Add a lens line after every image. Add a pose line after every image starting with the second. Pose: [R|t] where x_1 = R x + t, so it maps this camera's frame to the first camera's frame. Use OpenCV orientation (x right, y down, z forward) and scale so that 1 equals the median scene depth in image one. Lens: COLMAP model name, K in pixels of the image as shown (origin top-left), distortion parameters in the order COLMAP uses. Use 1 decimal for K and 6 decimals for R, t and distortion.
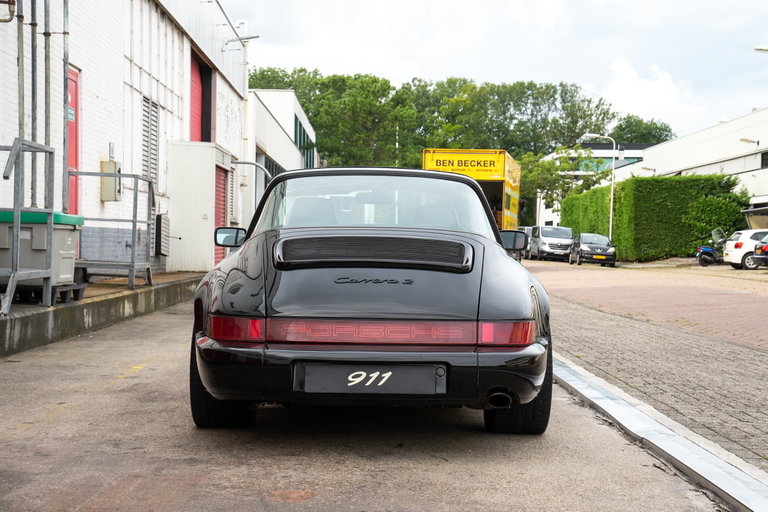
lens RADIAL K [[1305.6, 0, 381.8], [0, 1305.6, 259.3], [0, 0, 1]] dist [0.331800, 0.000000]
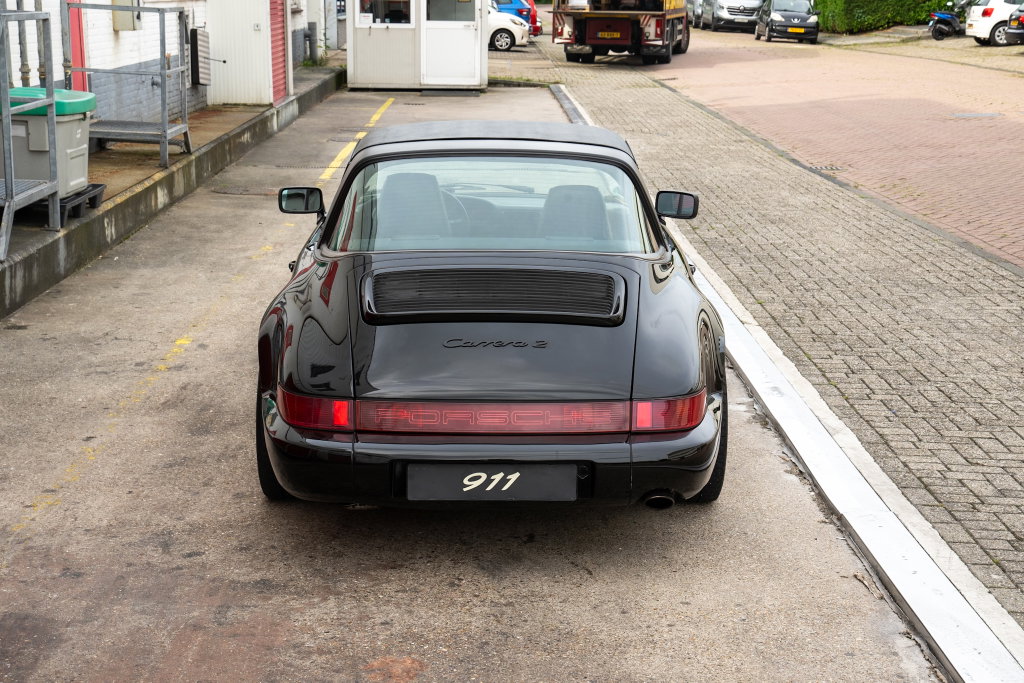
lens RADIAL K [[1740.8, 0, 510.1], [0, 1740.8, 349.8], [0, 0, 1]] dist [0.331800, 0.000000]
pose [[0.999944, -0.009323, 0.004922, -0.000846], [0.008215, 0.981657, 0.190477, -0.062077], [-0.006608, -0.190426, 0.981679, 0.001902]]
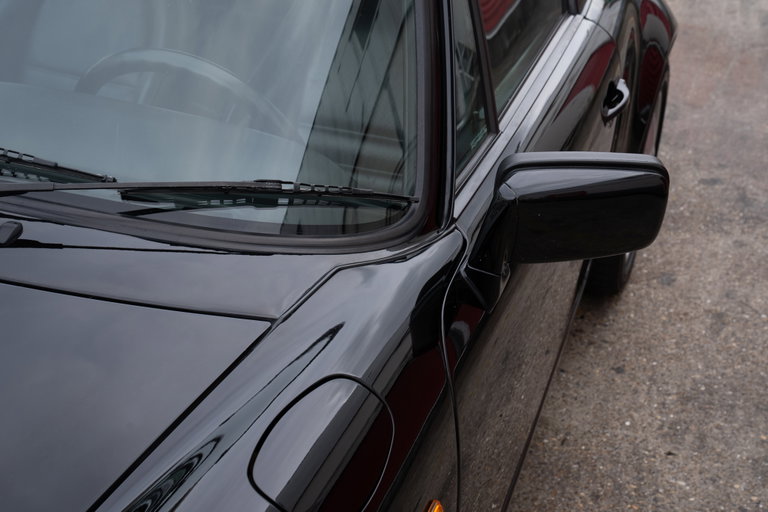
lens RADIAL K [[1088.8, 0, 368.6], [0, 1088.8, 256.8], [0, 0, 1]] dist [0.220032, 0.000000]
pose [[-0.936586, -0.212255, 0.278845, -0.067701], [-0.048649, 0.866751, 0.496363, -0.045458], [-0.347045, 0.451321, -0.822113, 0.580719]]
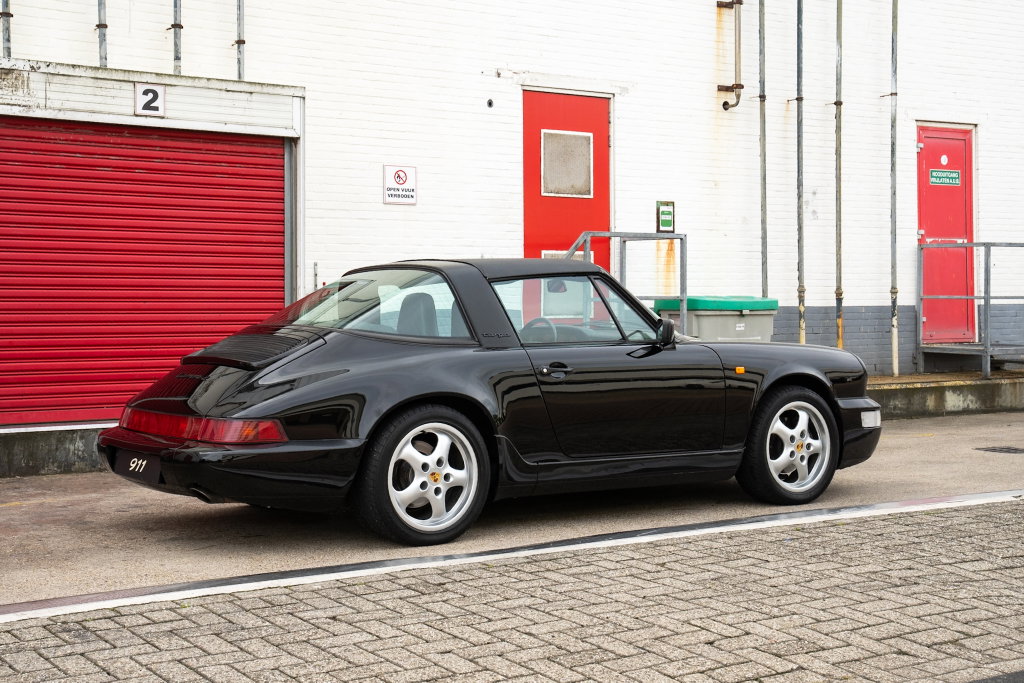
lens RADIAL K [[1468.9, 0, 446.6], [0, 1468.9, 290.4], [0, 0, 1]] dist [0.142108, 0.000000]
pose [[0.544730, -0.032289, -0.837989, 0.406395], [0.007943, 0.999412, -0.033346, -0.004558], [0.838574, 0.011509, 0.544667, 0.183780]]
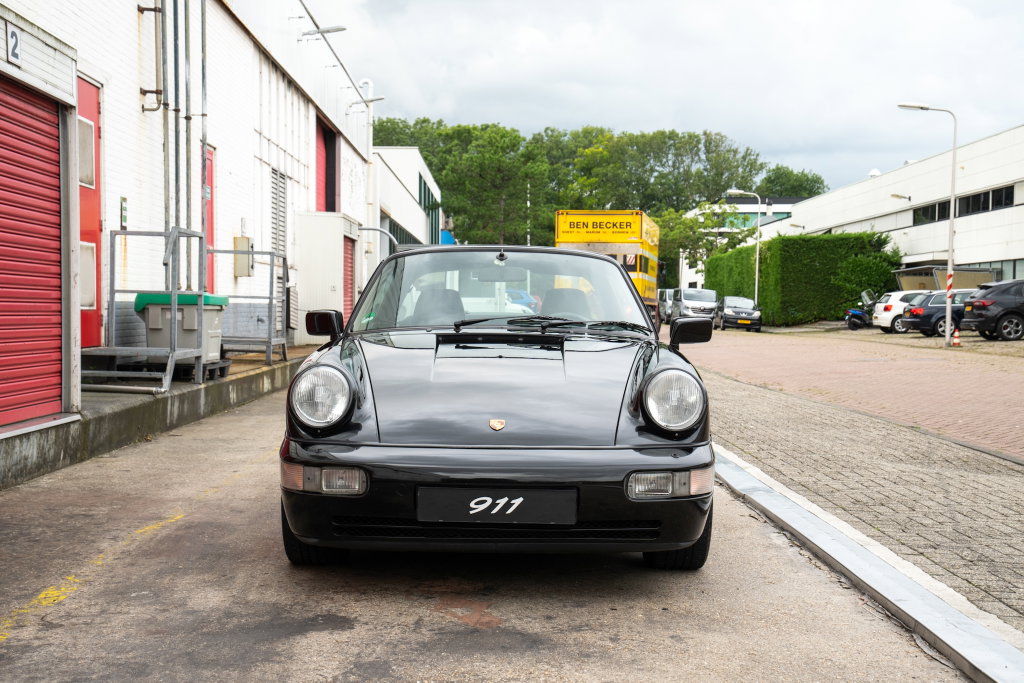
lens RADIAL K [[1428.9, 0, 520.3], [0, 1428.9, 348.6], [0, 0, 1]] dist [0.191233, 0.000000]
pose [[0.999931, -0.010556, 0.005093, -0.002009], [0.010467, 0.999797, 0.017208, -0.006592], [-0.005274, -0.017153, 0.999839, -0.099125]]
